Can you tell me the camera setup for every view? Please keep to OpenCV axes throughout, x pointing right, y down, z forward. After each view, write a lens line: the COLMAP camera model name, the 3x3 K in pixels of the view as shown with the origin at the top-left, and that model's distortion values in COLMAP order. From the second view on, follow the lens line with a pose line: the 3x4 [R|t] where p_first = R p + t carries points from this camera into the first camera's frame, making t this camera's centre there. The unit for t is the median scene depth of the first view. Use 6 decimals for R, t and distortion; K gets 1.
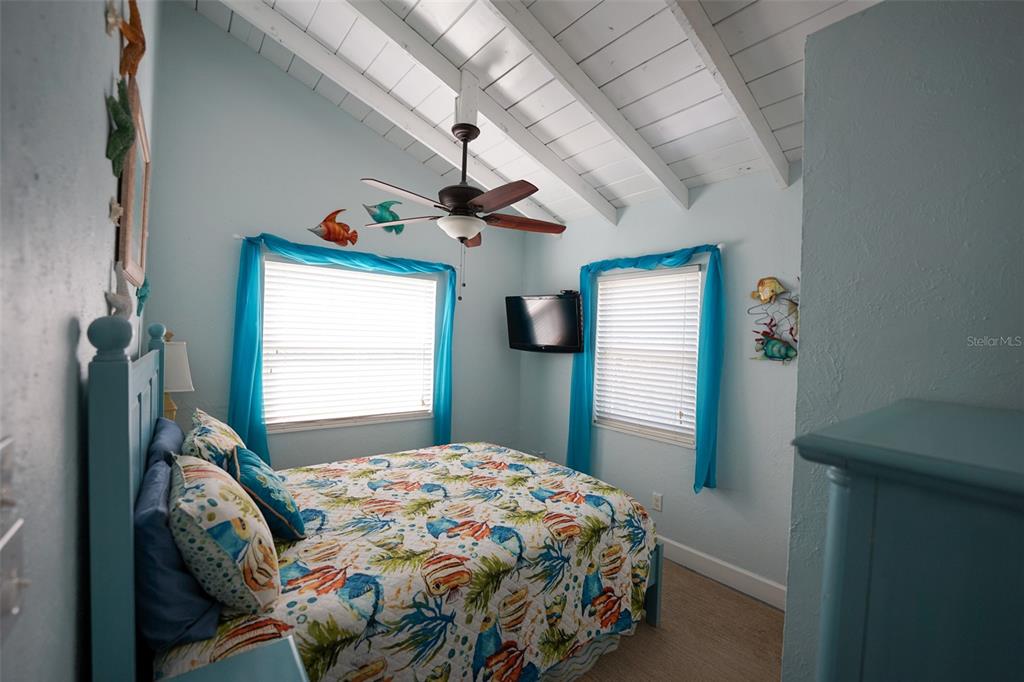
lens RADIAL K [[415.2, 0, 509.9], [0, 415.2, 341.2], [0, 0, 1]] dist [-0.027717, 0.000135]
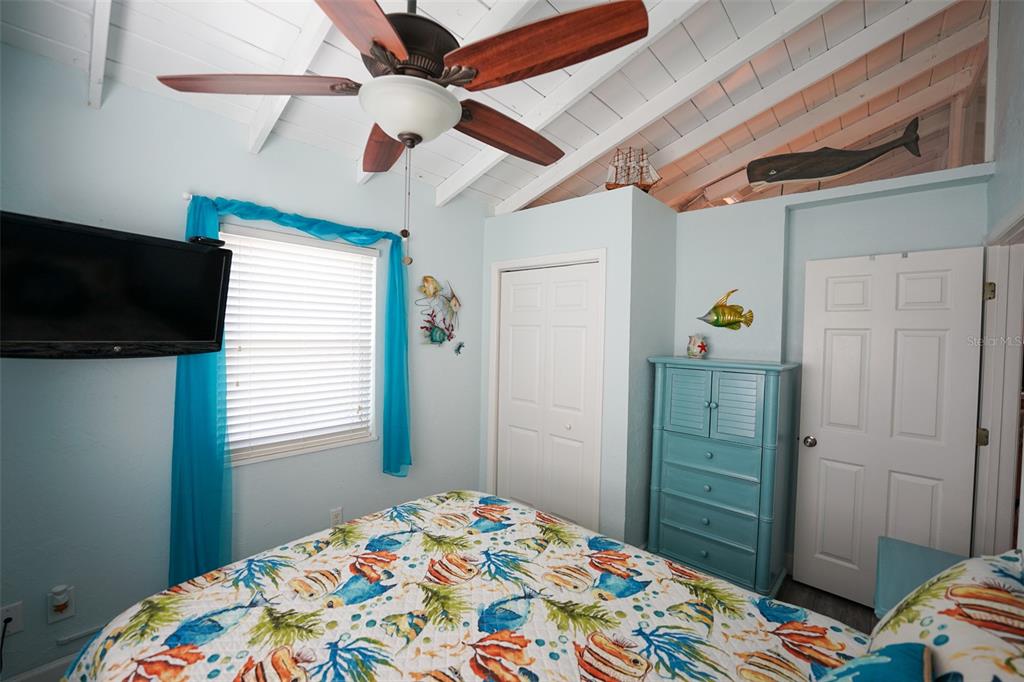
lens RADIAL K [[415.2, 0, 509.9], [0, 415.2, 341.2], [0, 0, 1]] dist [-0.027717, 0.000135]
pose [[-0.152472, -0.060486, 0.986455, -0.645625], [-0.022235, 0.998083, 0.057762, -0.040681], [-0.988058, -0.013126, -0.153525, 0.979937]]
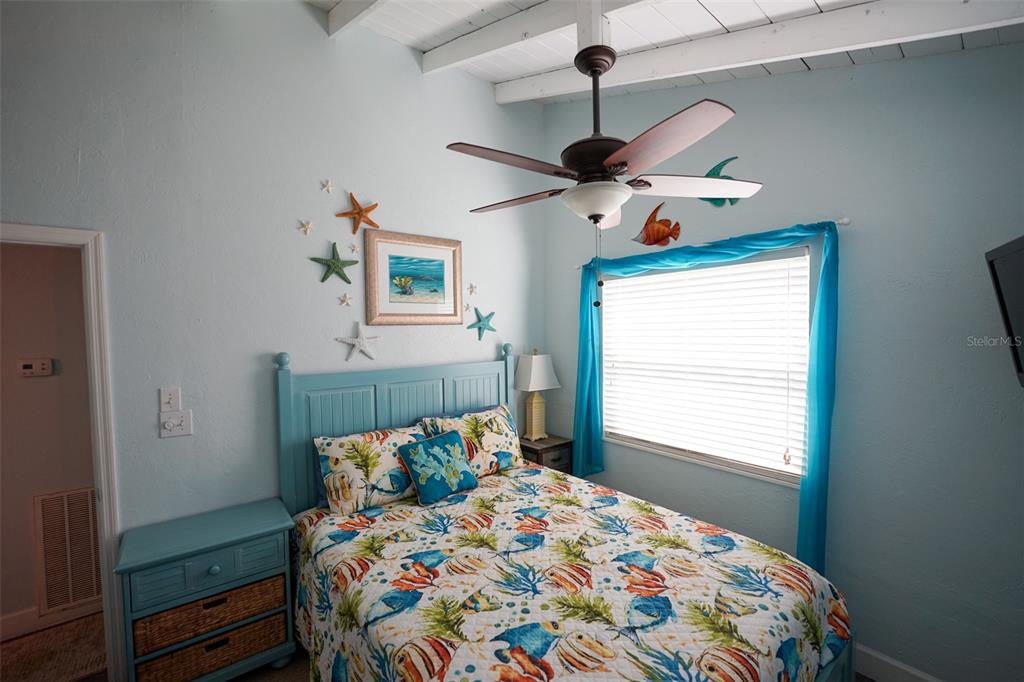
lens RADIAL K [[415.2, 0, 509.9], [0, 415.2, 341.2], [0, 0, 1]] dist [-0.027717, 0.000135]
pose [[-0.002383, -0.001762, -0.999996, 0.588048], [0.007783, 0.999968, -0.001781, -0.042395], [0.999967, -0.007788, -0.002369, 0.878929]]
